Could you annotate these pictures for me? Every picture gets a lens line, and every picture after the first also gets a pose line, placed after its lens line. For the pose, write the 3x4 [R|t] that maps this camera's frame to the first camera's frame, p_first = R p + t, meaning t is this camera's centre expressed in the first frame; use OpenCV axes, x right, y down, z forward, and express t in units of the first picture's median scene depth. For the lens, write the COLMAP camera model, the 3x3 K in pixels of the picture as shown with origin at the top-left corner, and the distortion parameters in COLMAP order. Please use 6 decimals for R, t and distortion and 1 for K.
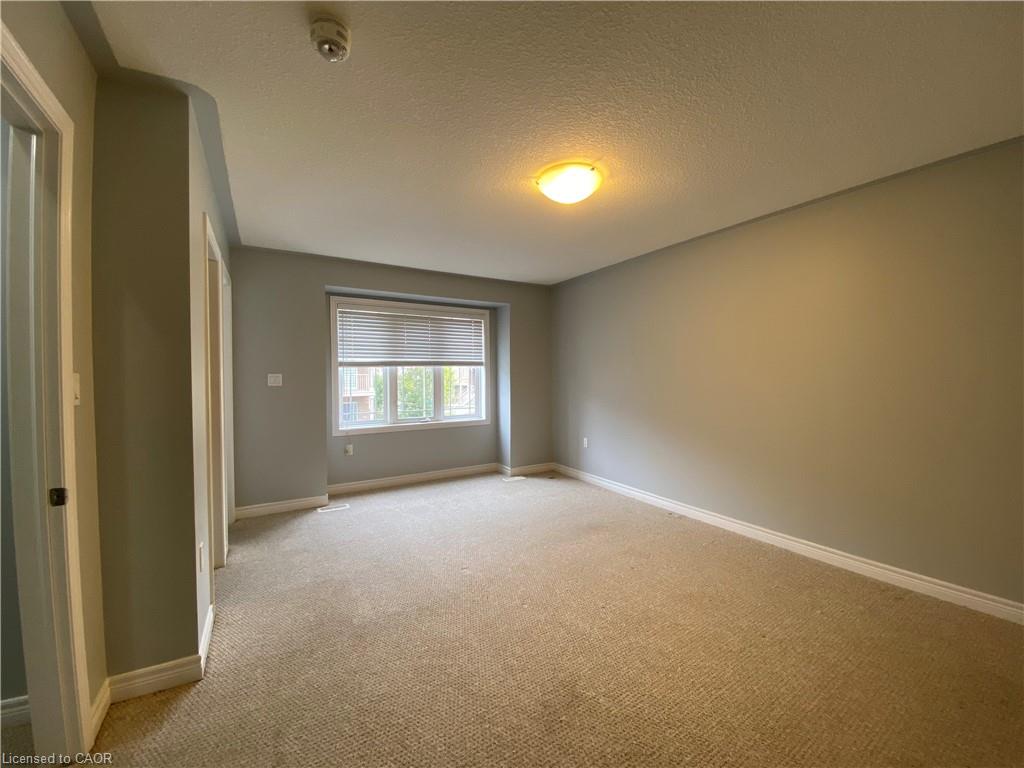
lens RADIAL K [[416.5, 0, 512.0], [0, 416.5, 384.0], [0, 0, 1]] dist [-0.000699, -0.000057]
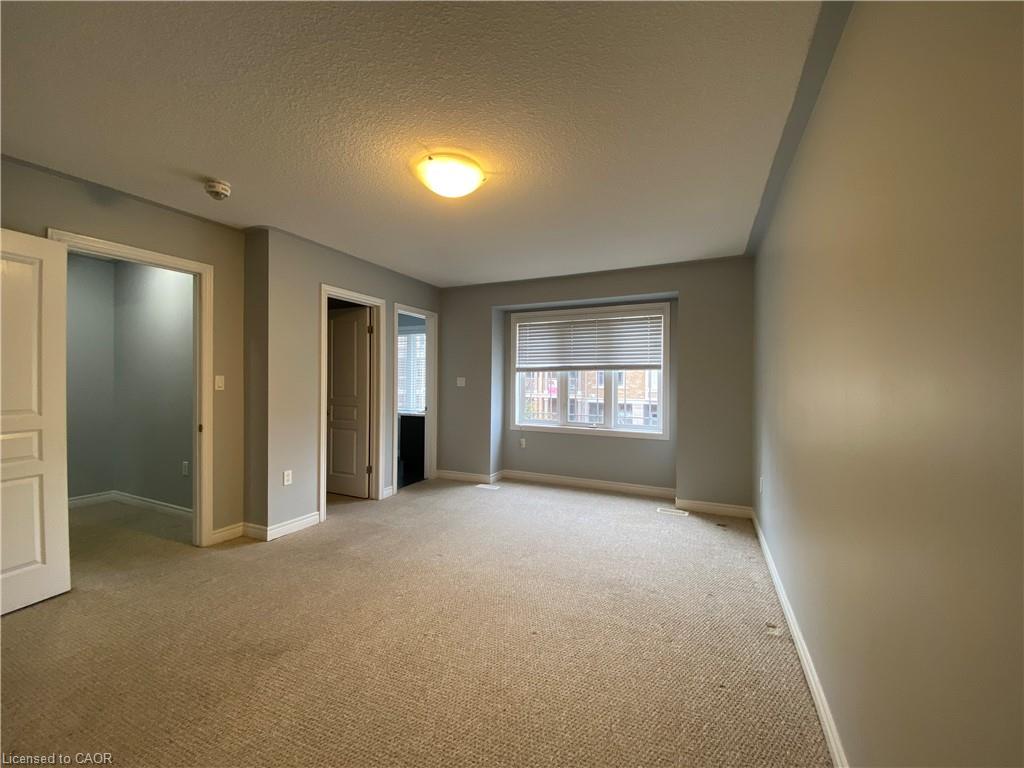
lens RADIAL K [[410.9, 0, 512.0], [0, 410.9, 384.0], [0, 0, 1]] dist [0.060628, -0.000038]
pose [[0.545106, 0.018148, -0.838171, 0.523740], [-0.027334, 0.999619, 0.003866, -0.010292], [0.837921, 0.020803, 0.545395, 0.325794]]
